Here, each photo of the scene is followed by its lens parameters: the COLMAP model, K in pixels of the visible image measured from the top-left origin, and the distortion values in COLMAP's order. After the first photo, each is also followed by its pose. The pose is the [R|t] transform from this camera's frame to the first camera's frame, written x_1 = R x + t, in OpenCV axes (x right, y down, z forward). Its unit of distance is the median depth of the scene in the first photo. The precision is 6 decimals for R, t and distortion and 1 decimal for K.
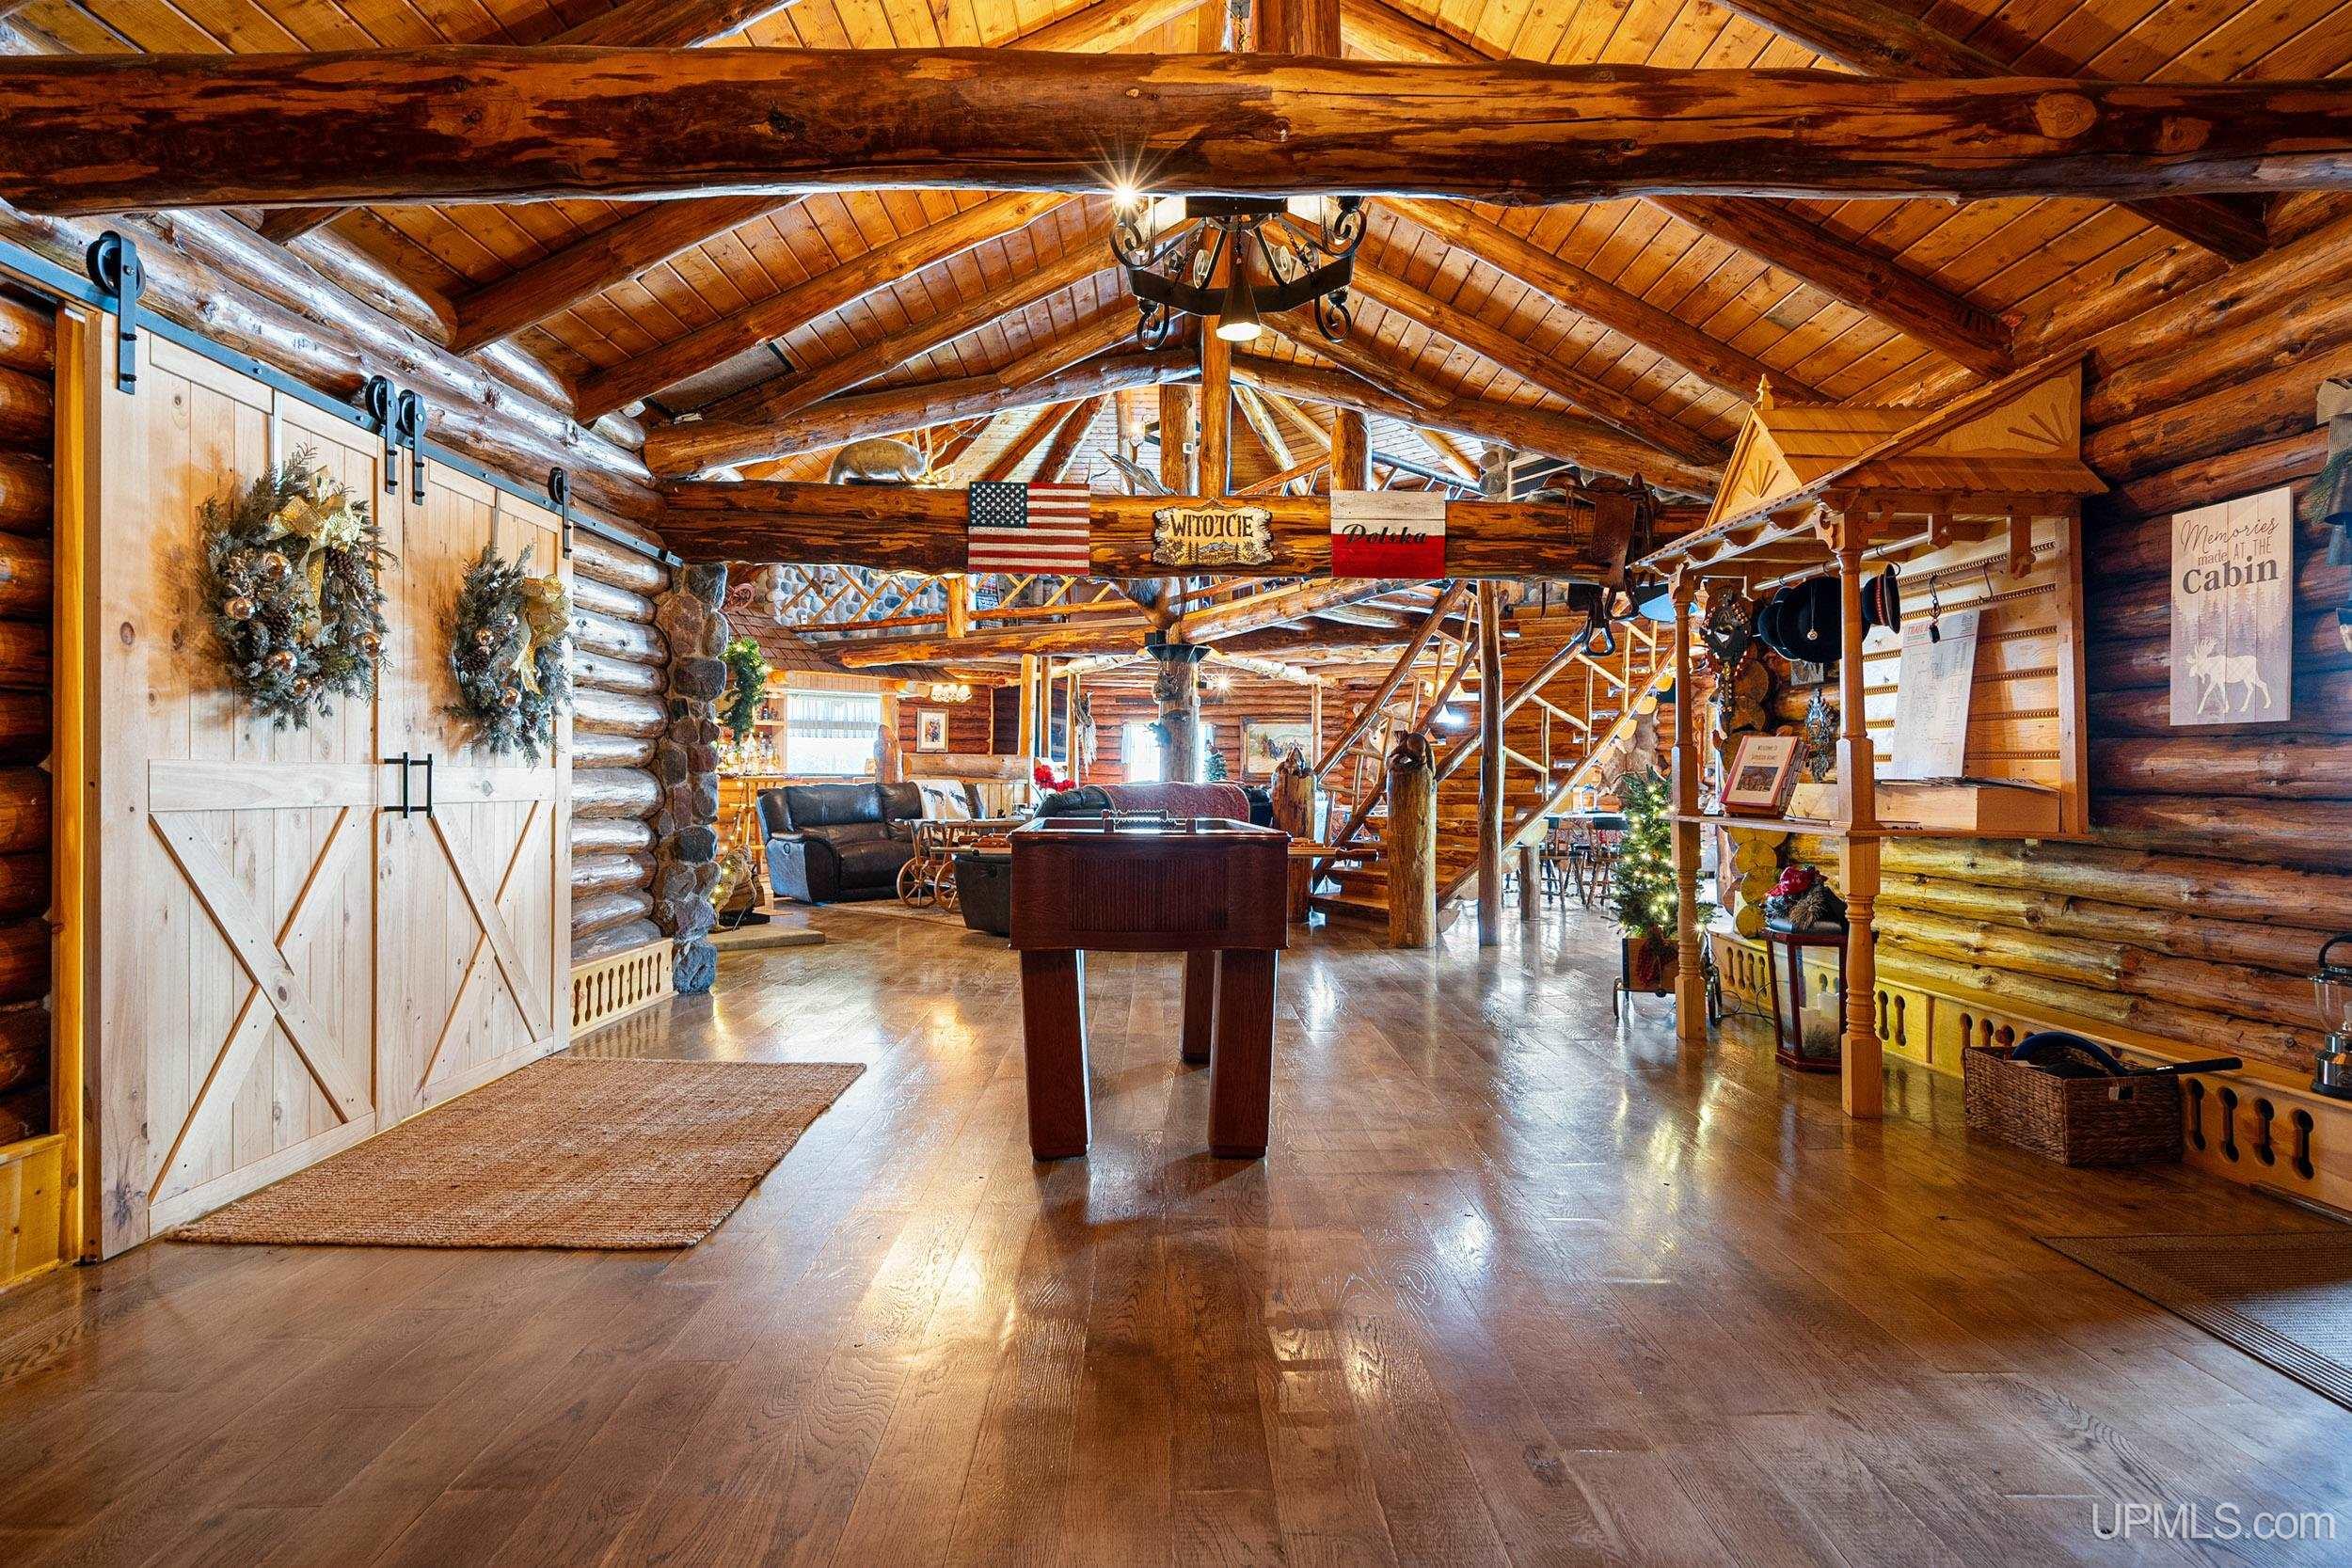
lens RADIAL K [[1220.0, 0, 1173.2], [0, 1220.0, 783.1], [0, 0, 1]] dist [0.000564, 0.000006]
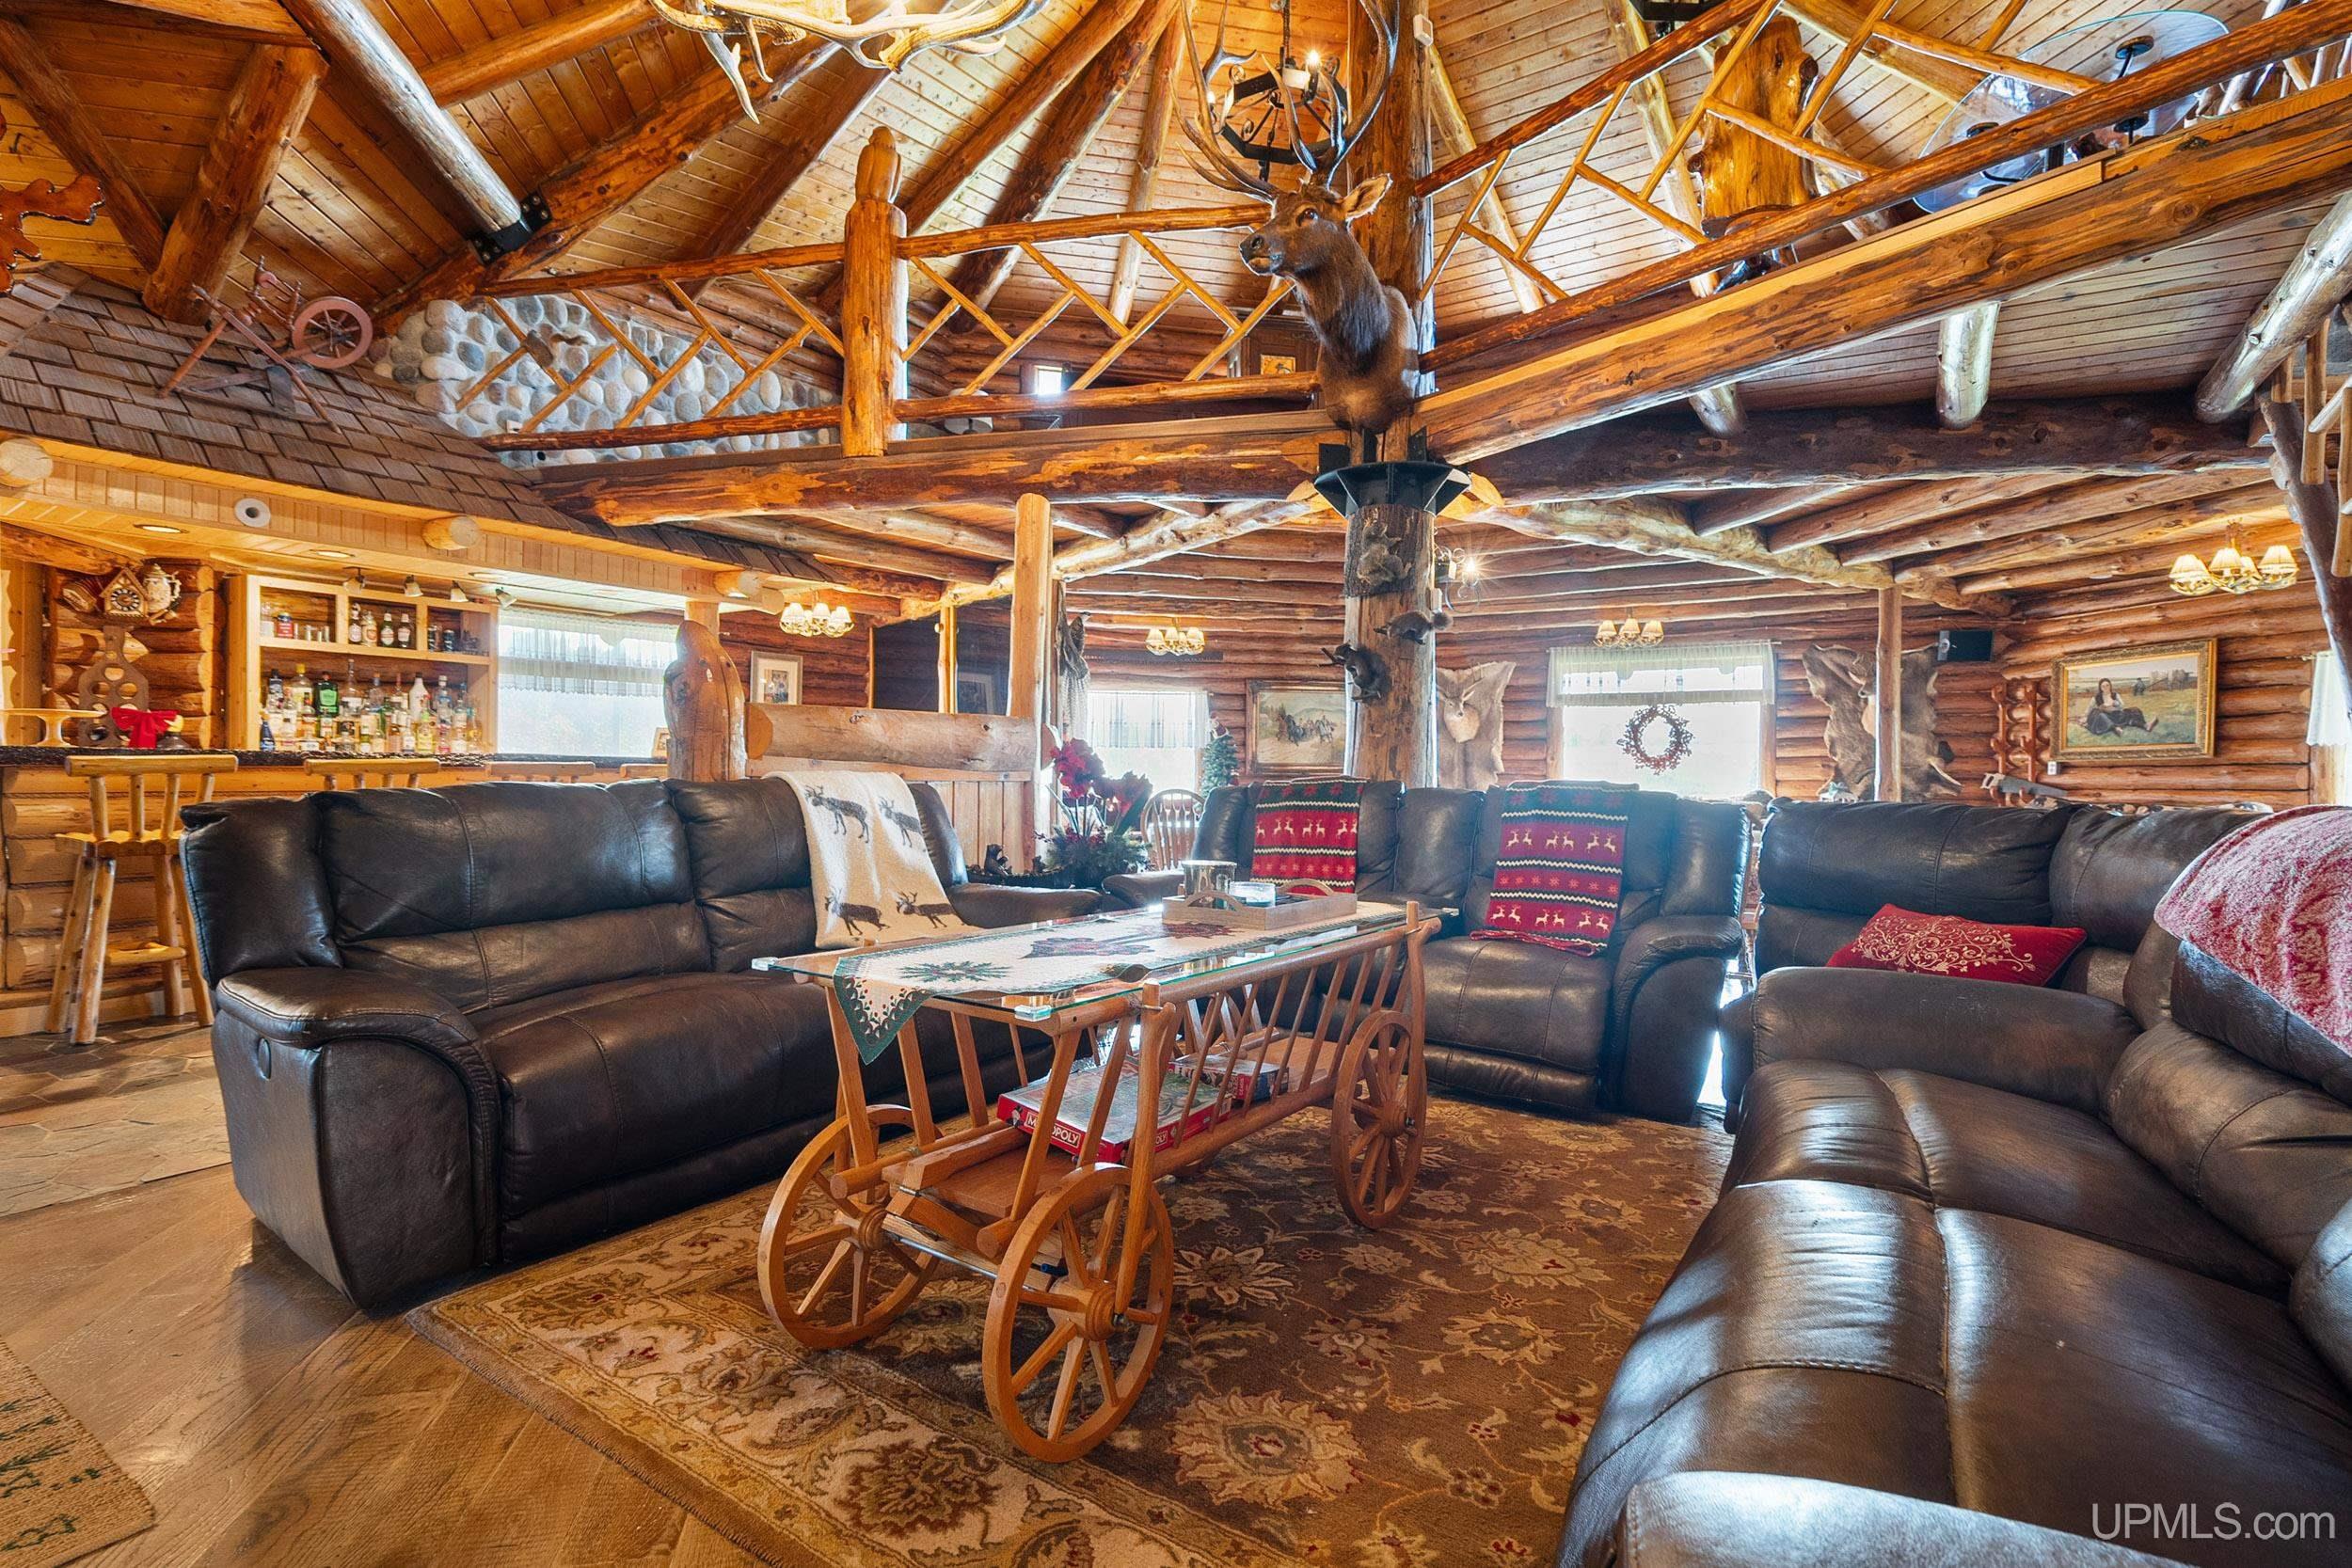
lens RADIAL K [[1100.6, 0, 1176.0], [0, 1100.6, 778.6], [0, 0, 1]] dist [-0.002045, -0.000430]
pose [[0.983235, 0.006379, 0.182232, -0.136586], [-0.007161, 0.999968, 0.003634, -0.002446], [-0.182203, -0.004878, 0.983249, 0.572559]]
